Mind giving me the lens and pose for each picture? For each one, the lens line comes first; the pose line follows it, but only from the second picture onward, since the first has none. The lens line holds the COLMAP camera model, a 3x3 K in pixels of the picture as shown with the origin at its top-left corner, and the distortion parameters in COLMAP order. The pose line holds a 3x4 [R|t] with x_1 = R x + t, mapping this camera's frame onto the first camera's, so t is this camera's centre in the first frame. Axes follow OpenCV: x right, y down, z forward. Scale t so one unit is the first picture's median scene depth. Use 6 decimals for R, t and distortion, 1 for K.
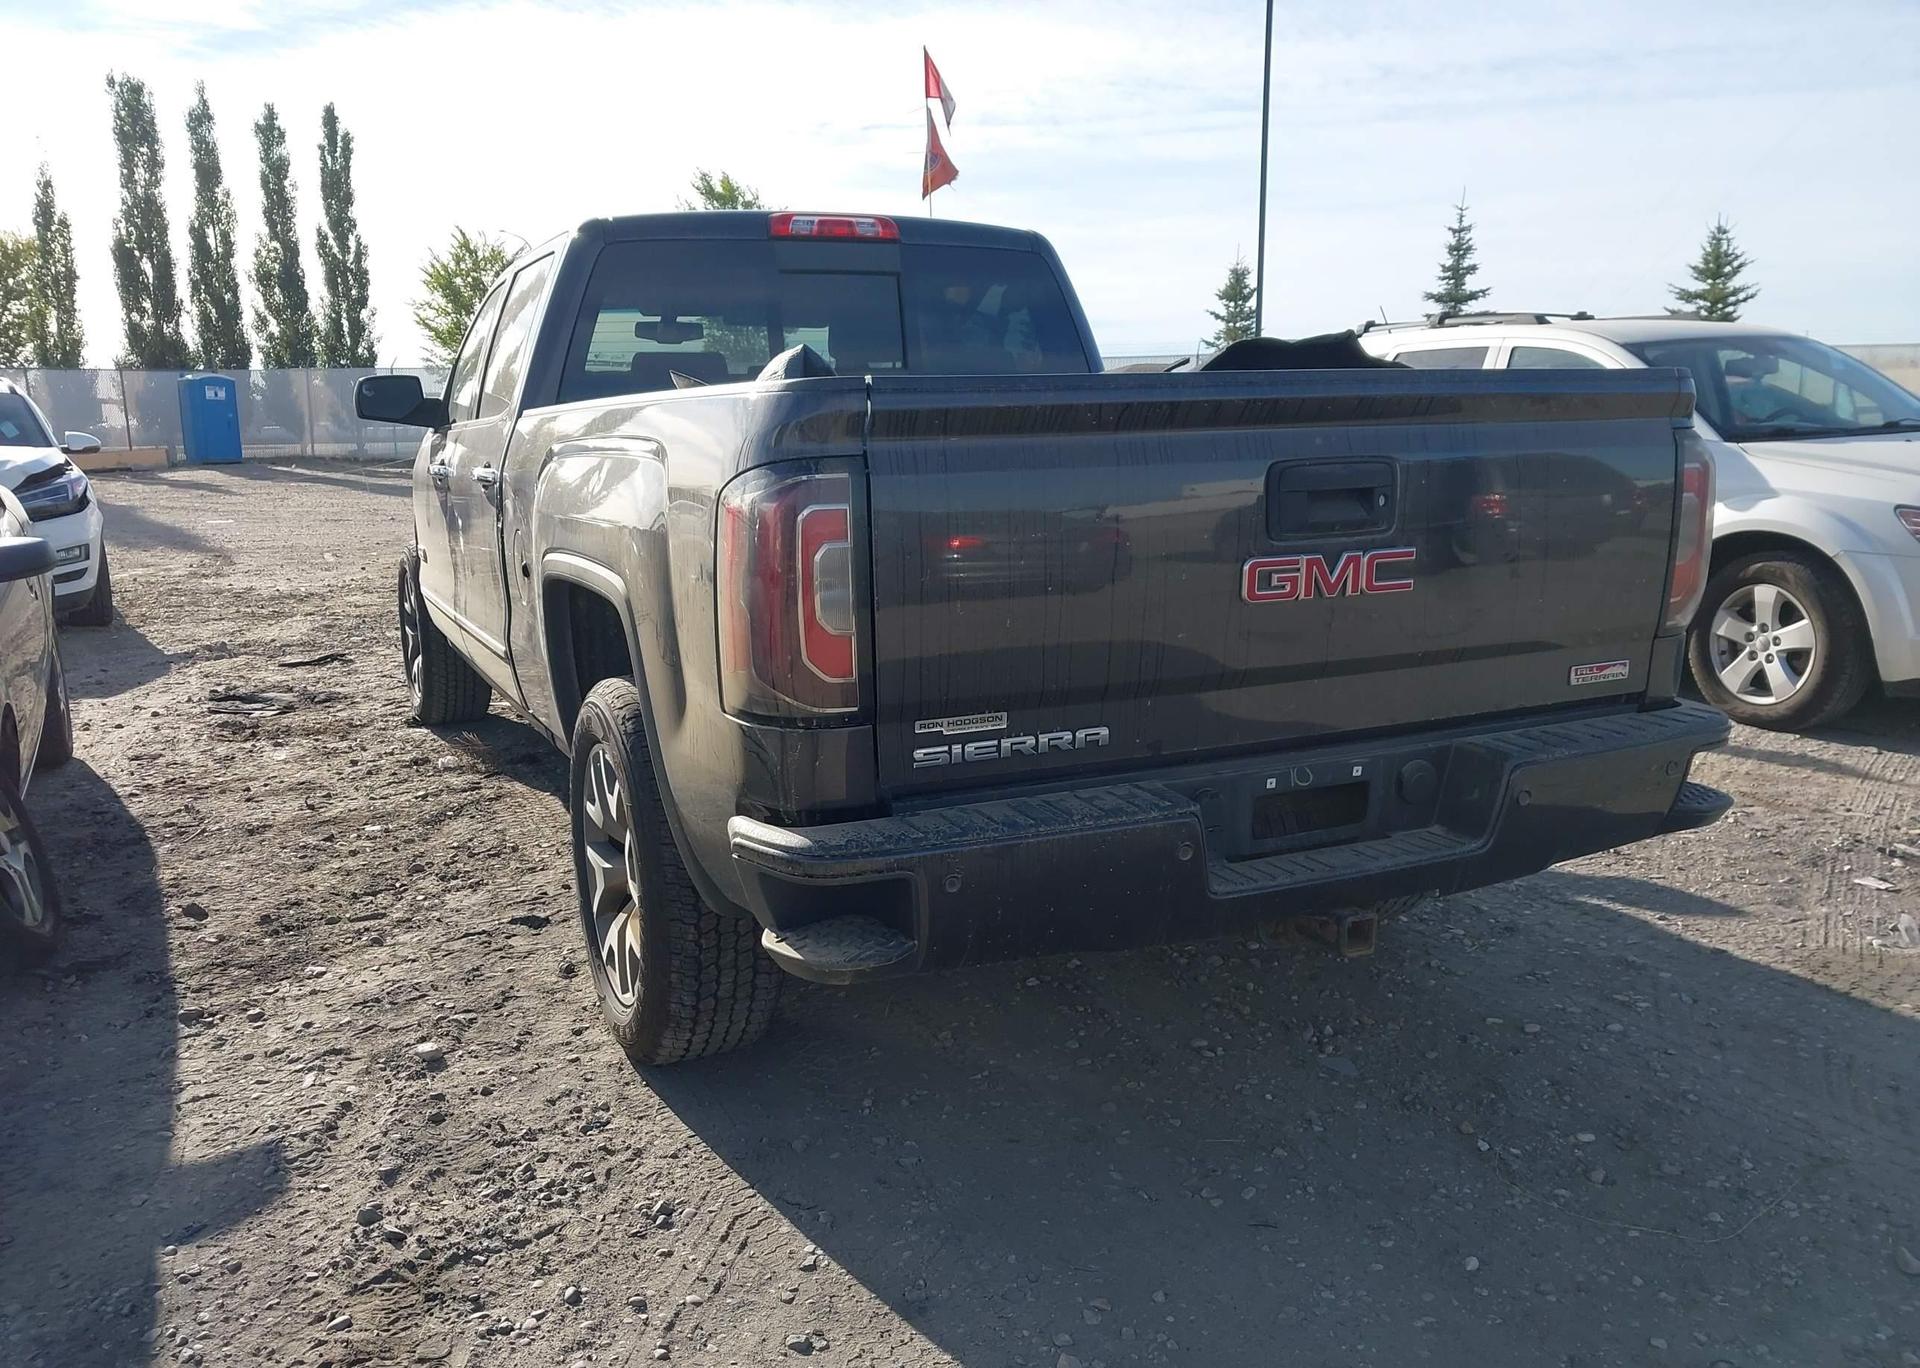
lens RADIAL K [[1496.1, 0, 957.6], [0, 1496.1, 724.4], [0, 0, 1]] dist [0.004353, 0.005313]
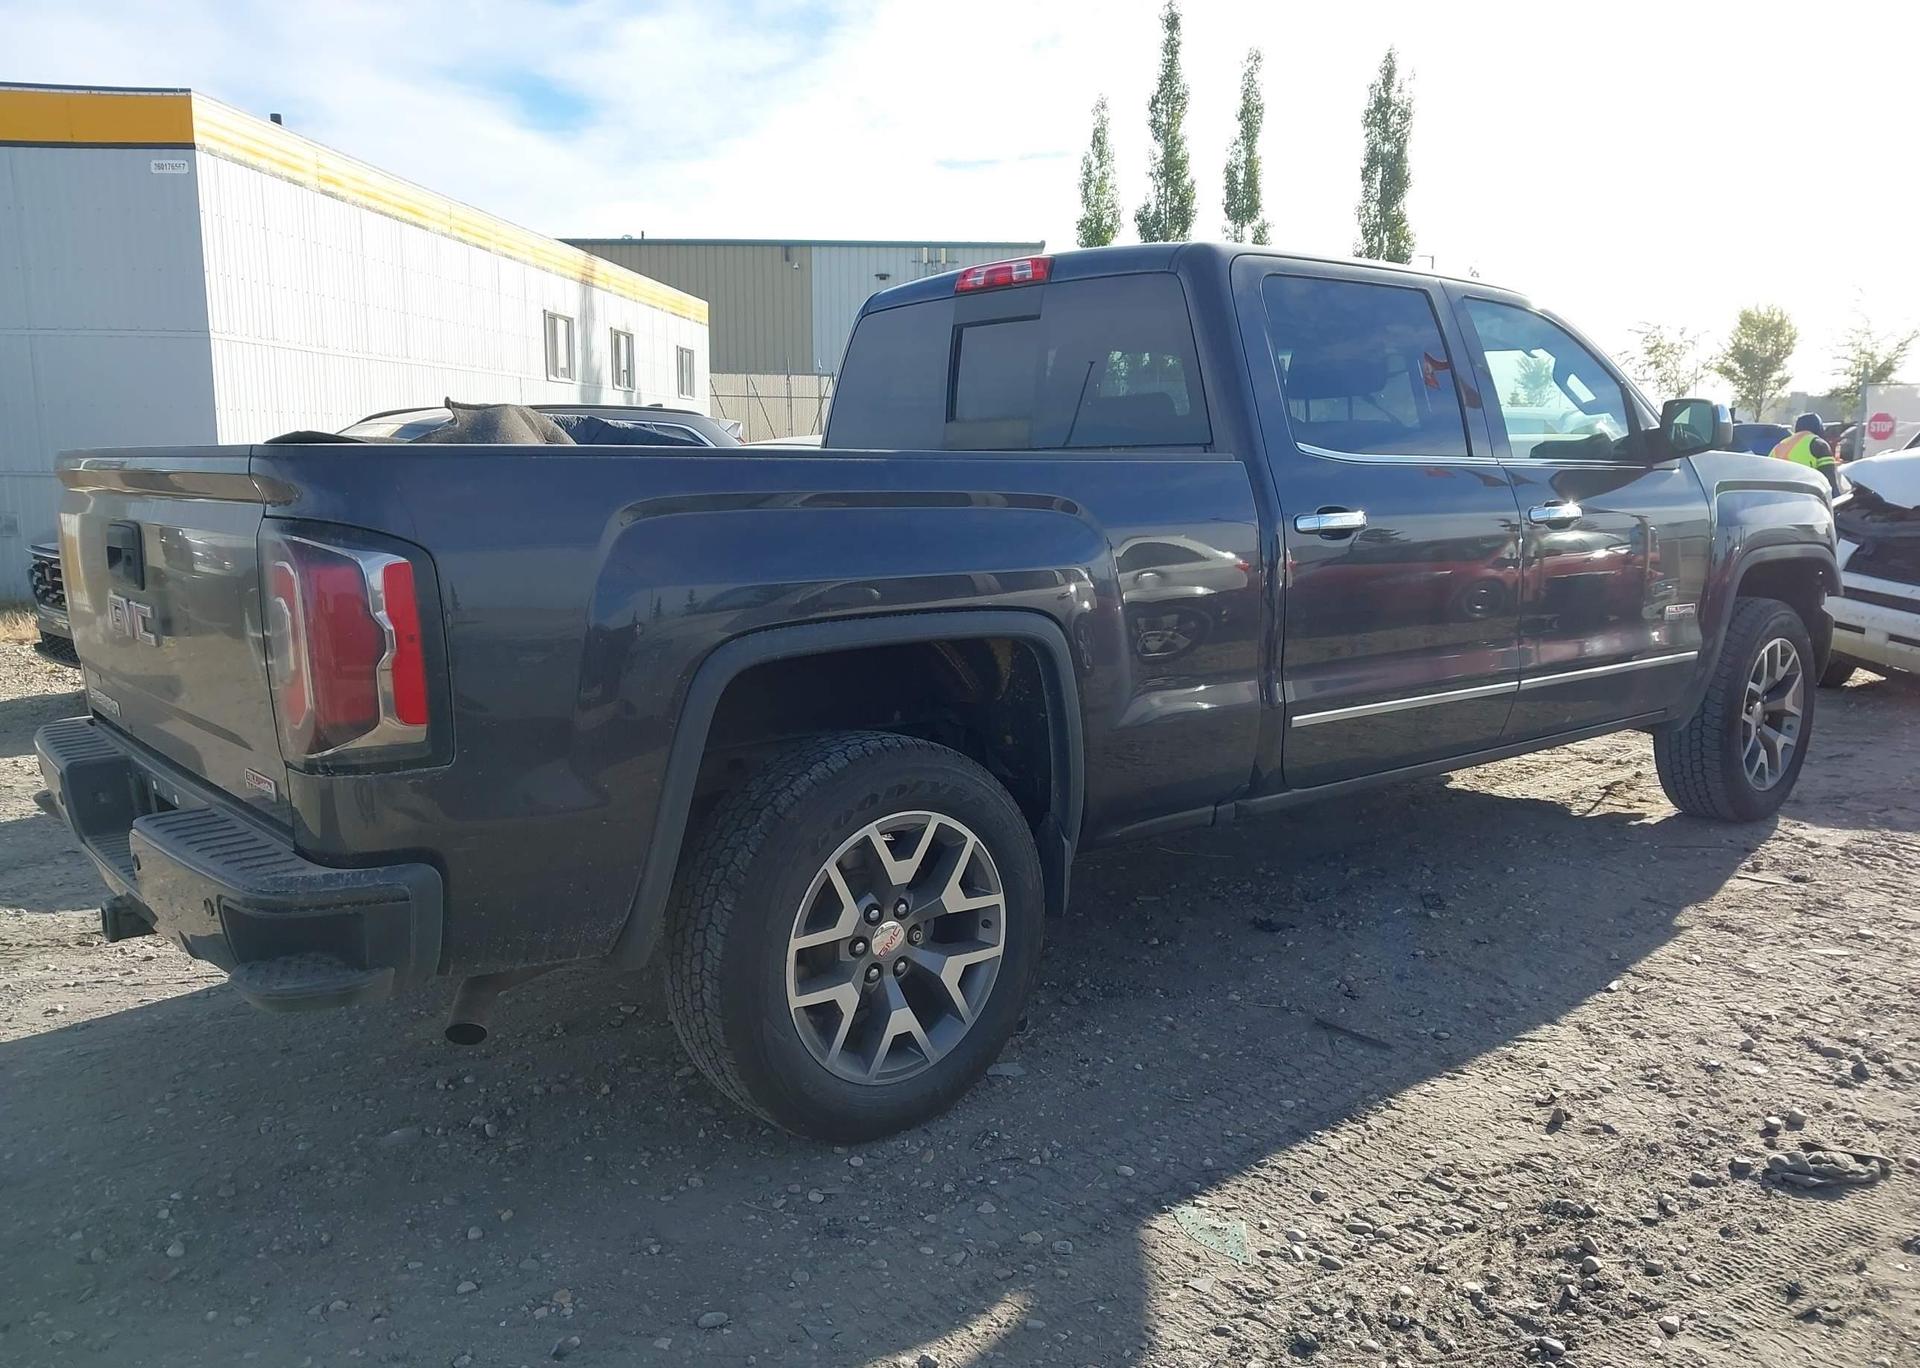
lens RADIAL K [[1498.0, 0, 962.4], [0, 1498.0, 736.0], [0, 0, 1]] dist [-0.003190, -0.003544]
pose [[0.265491, 0.194259, -0.944340, 0.939154], [-0.195123, 0.970047, 0.144691, -0.186284], [0.944162, 0.145849, 0.295443, 0.775187]]
